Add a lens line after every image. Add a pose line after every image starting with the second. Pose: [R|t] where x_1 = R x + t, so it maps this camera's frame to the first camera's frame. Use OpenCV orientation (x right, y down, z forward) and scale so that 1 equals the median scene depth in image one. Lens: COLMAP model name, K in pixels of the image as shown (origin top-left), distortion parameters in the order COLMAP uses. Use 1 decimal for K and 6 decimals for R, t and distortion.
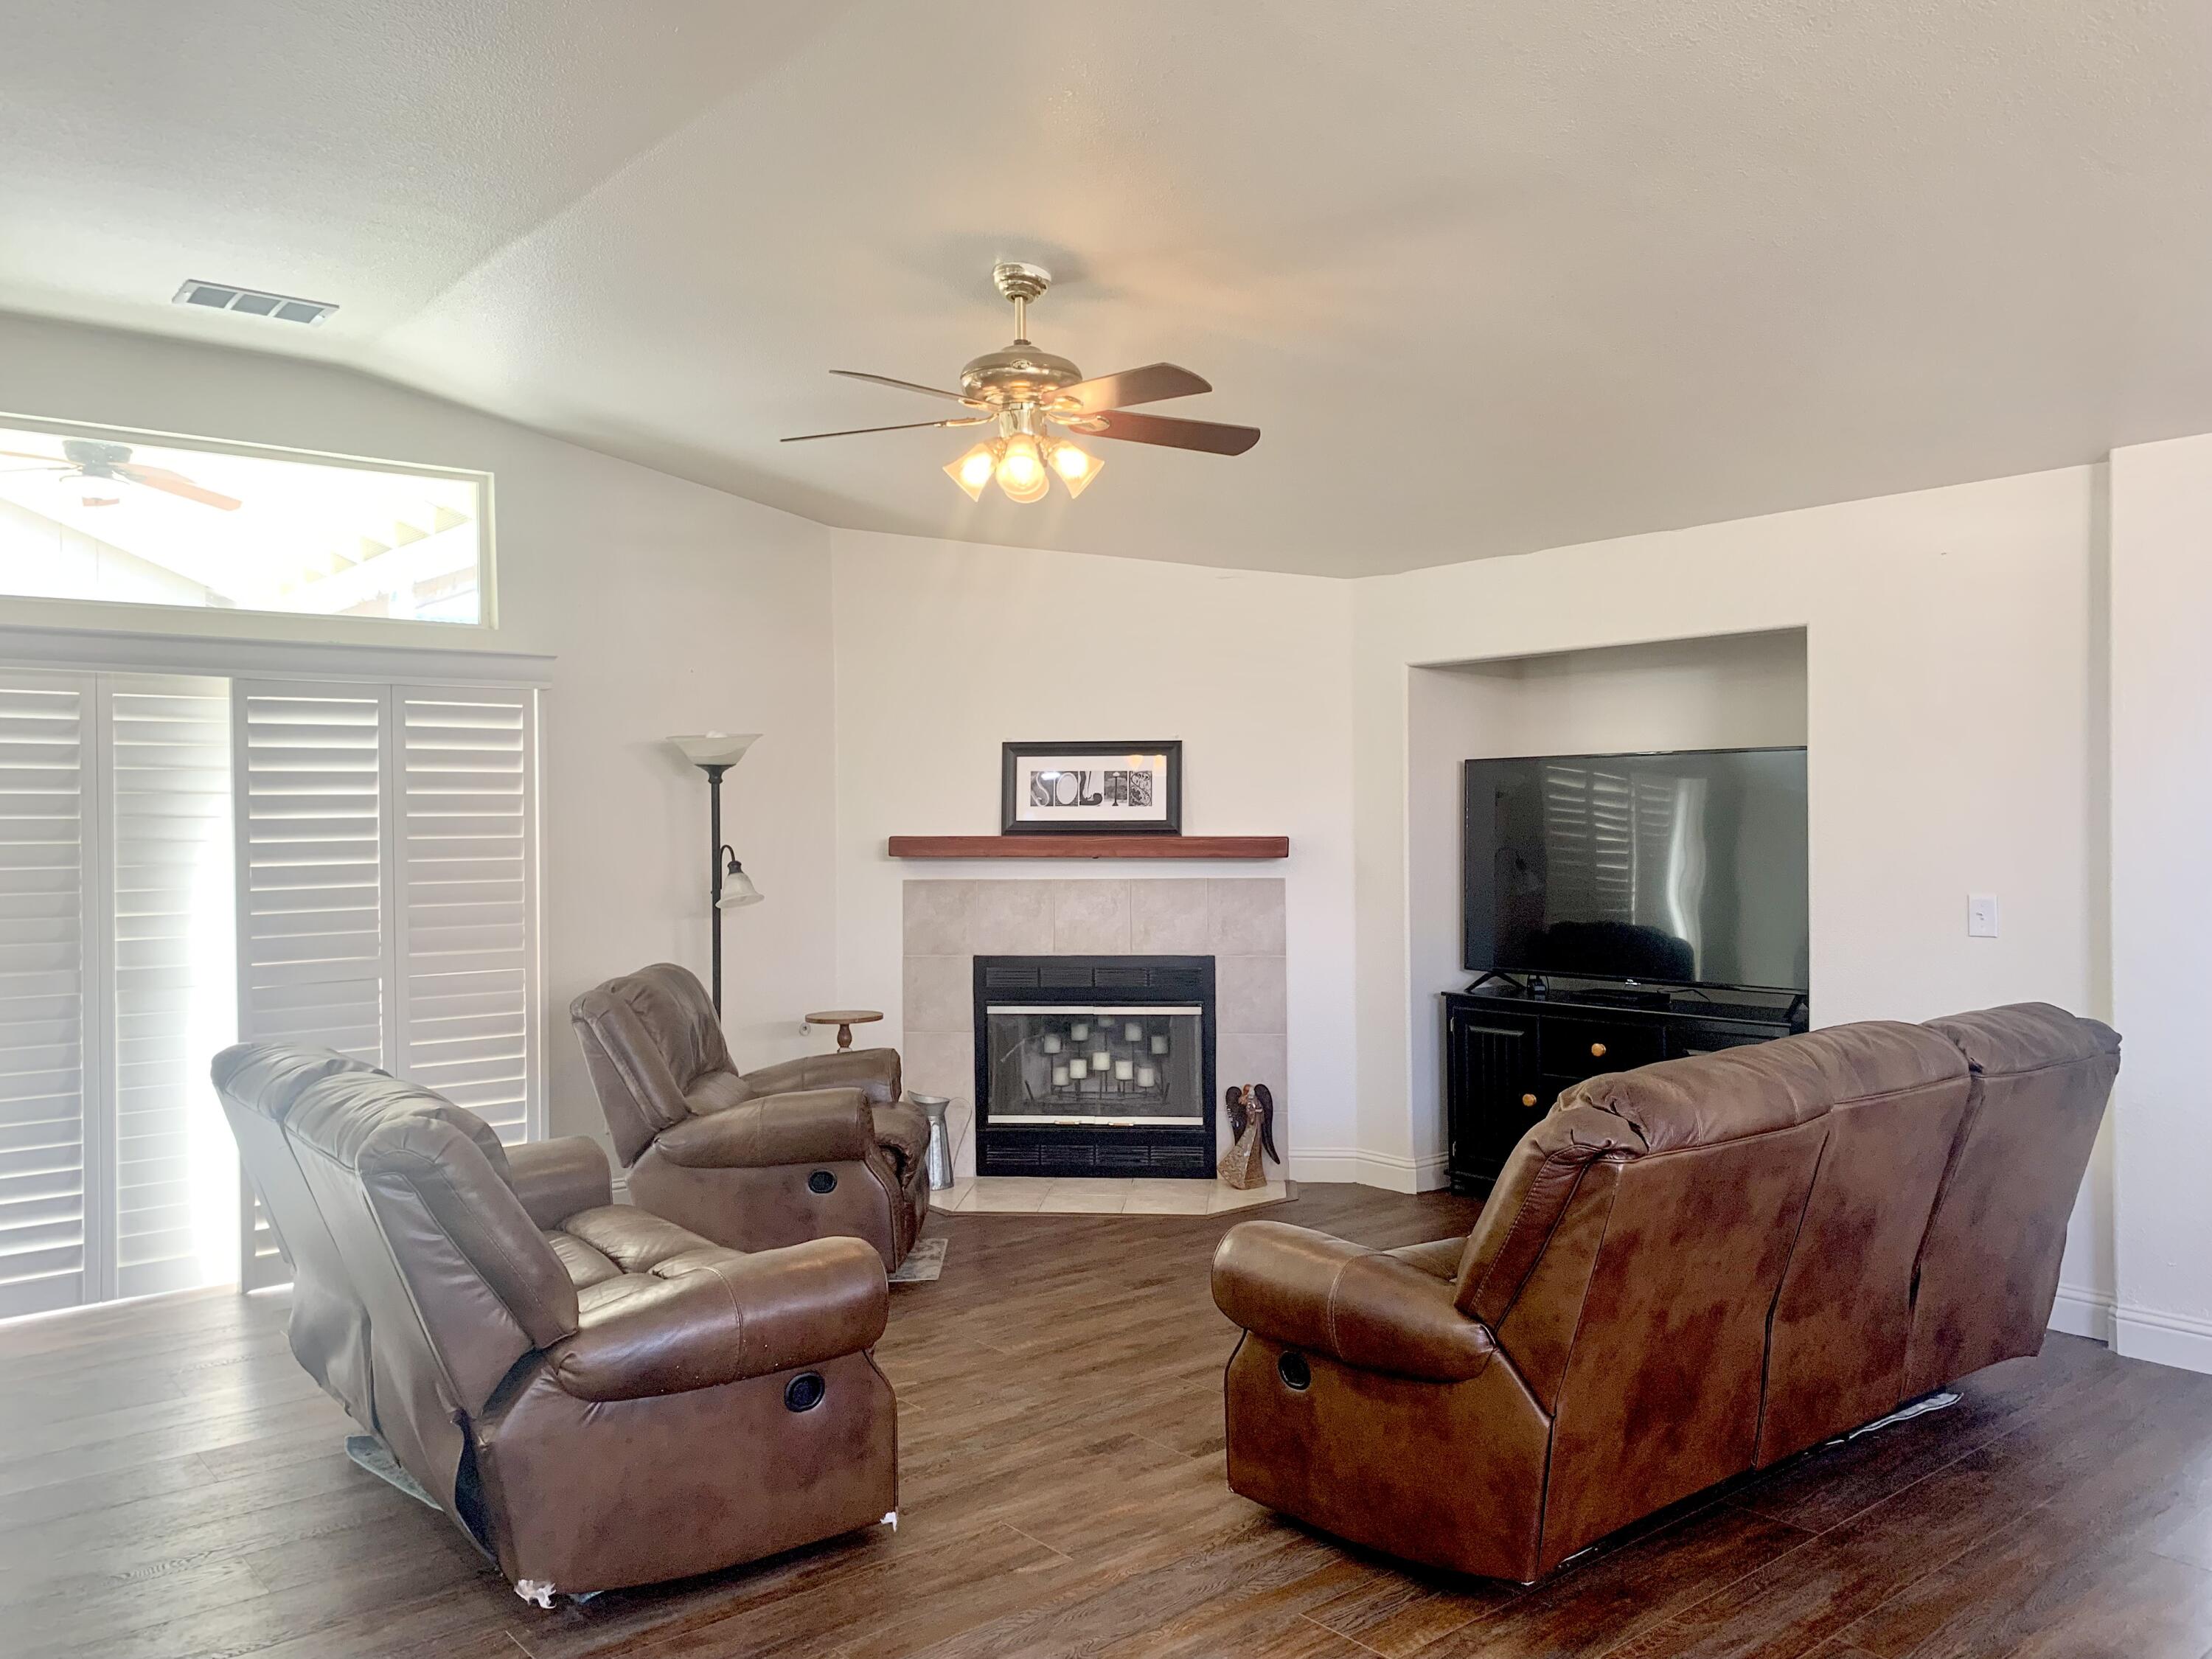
lens RADIAL K [[1713.1, 0, 1107.5], [0, 1713.1, 804.1], [0, 0, 1]] dist [0.012594, -0.009213]
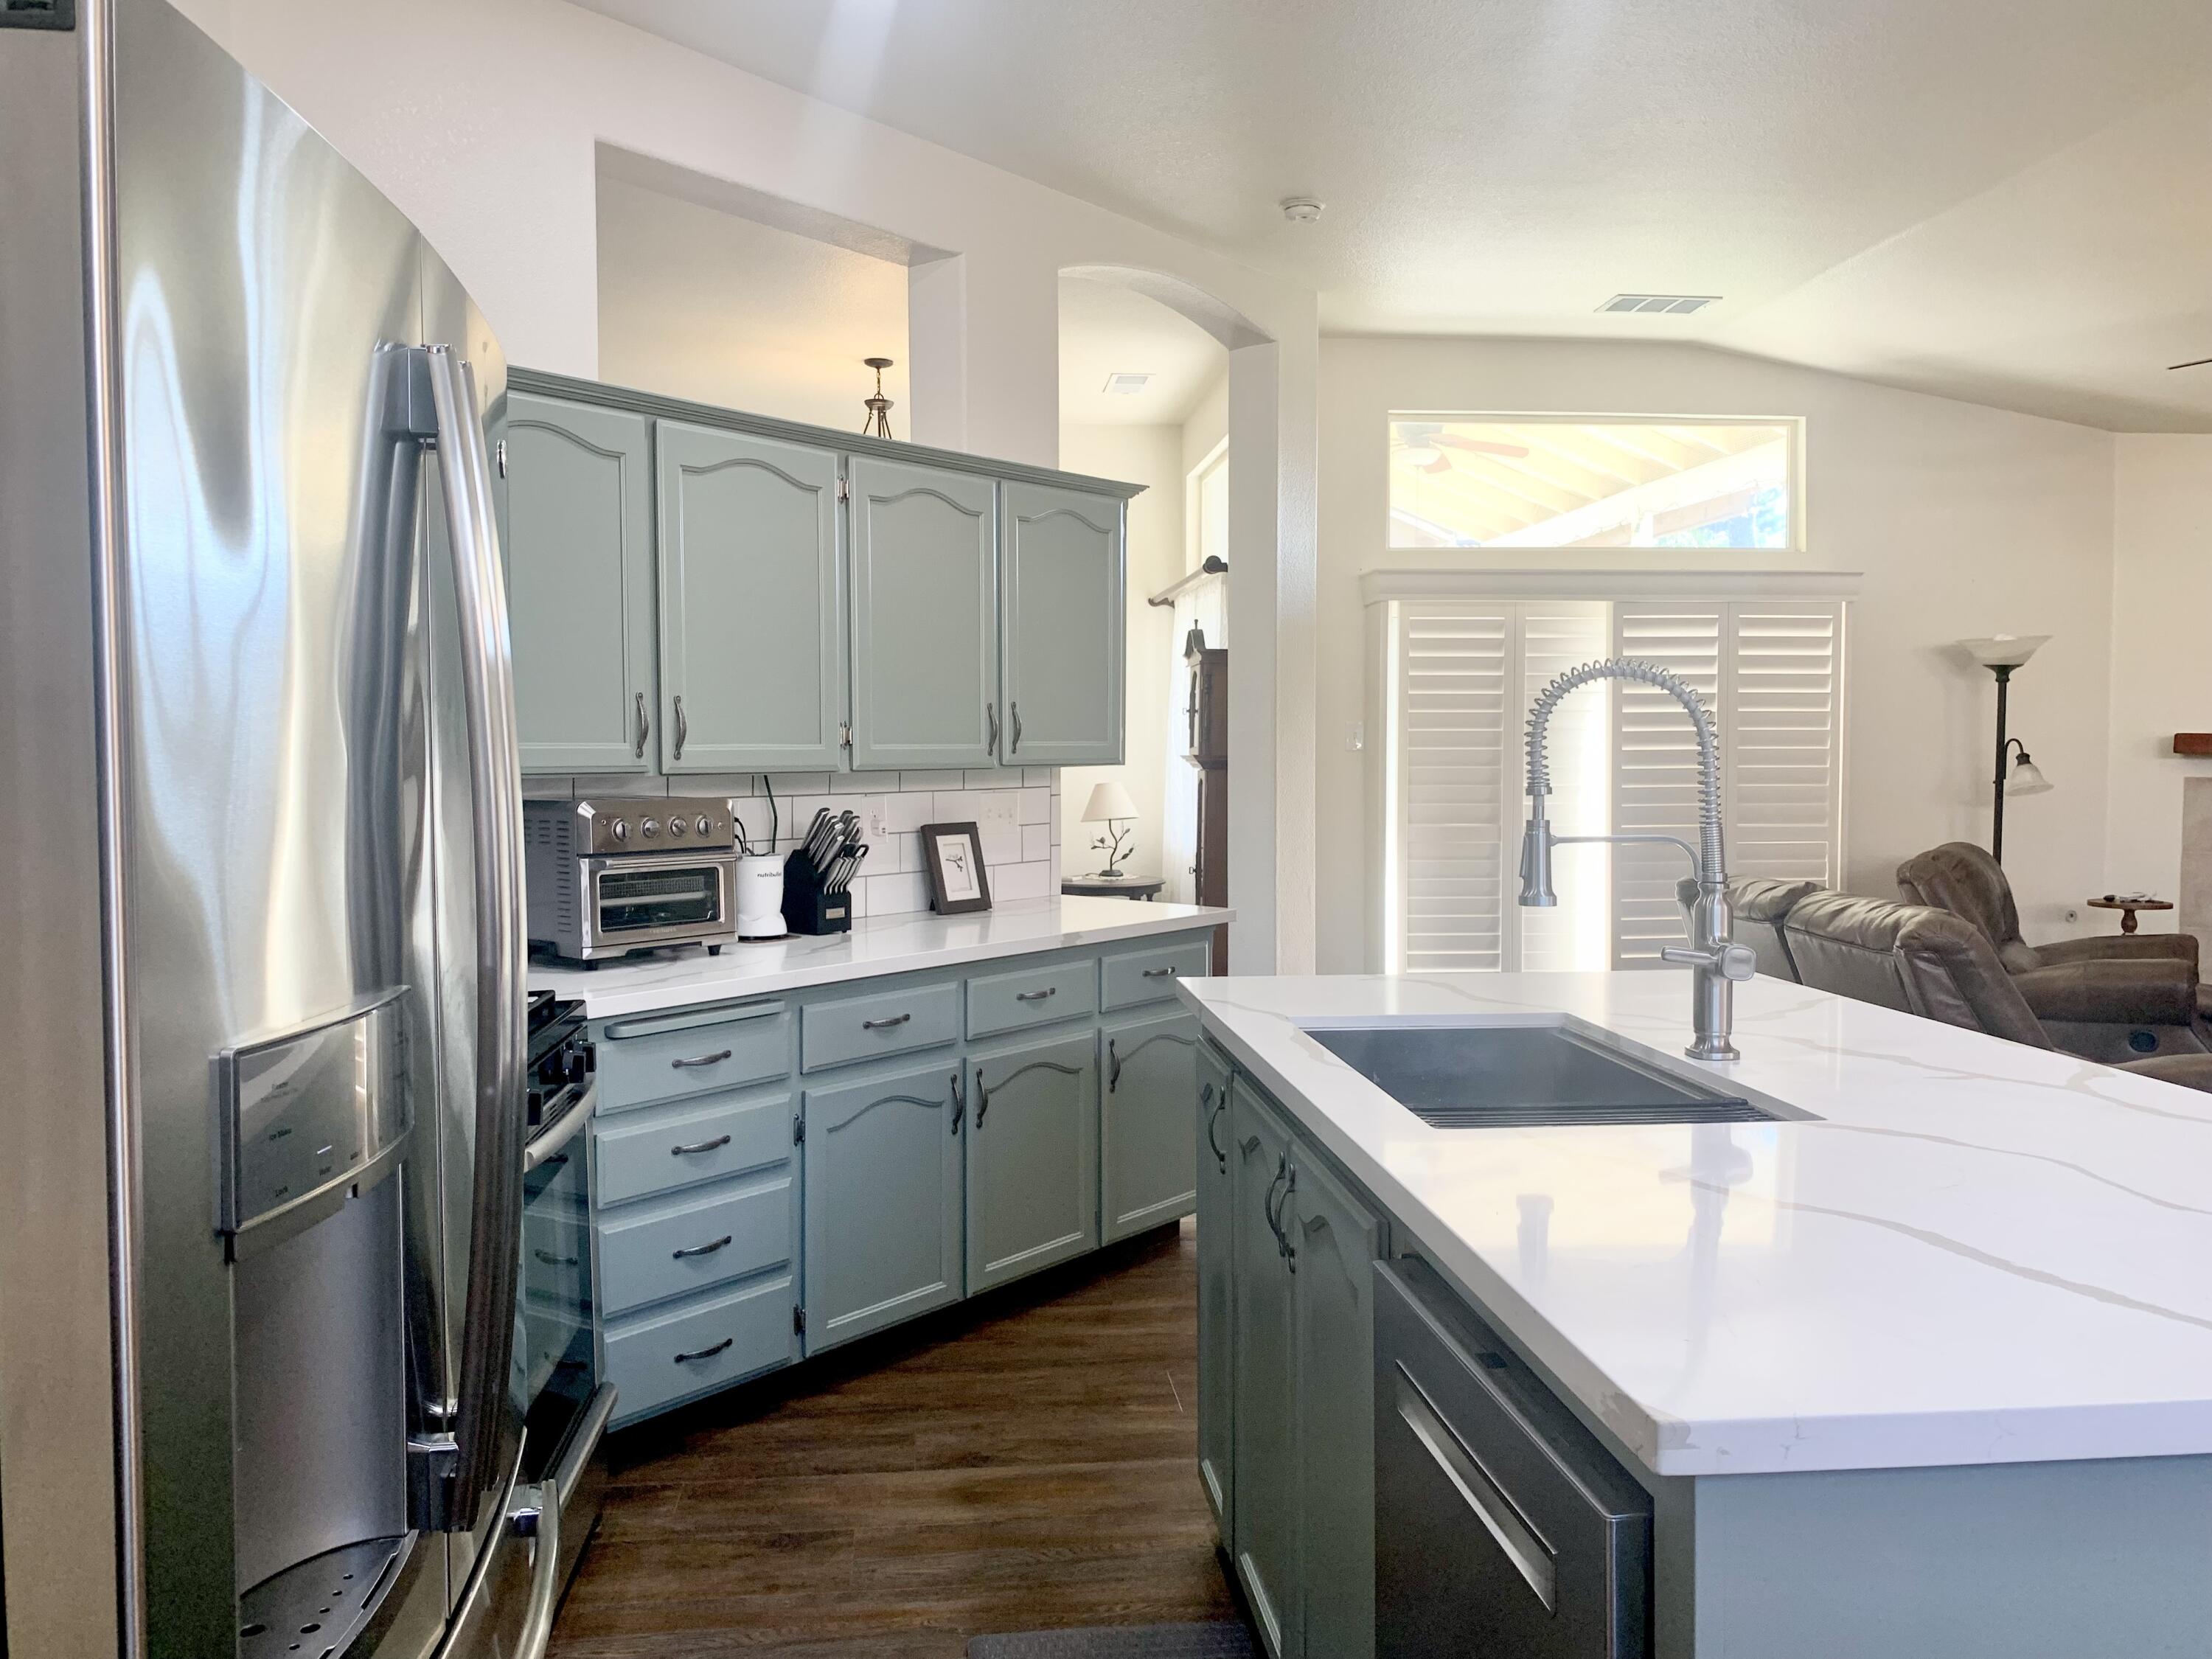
lens RADIAL K [[1713.1, 0, 1107.5], [0, 1713.1, 804.1], [0, 0, 1]] dist [0.012594, -0.009213]
pose [[0.827478, 0.030644, -0.560661, -0.077816], [-0.003033, 0.998739, 0.050112, 0.011386], [0.561489, -0.039766, 0.826528, -0.211184]]
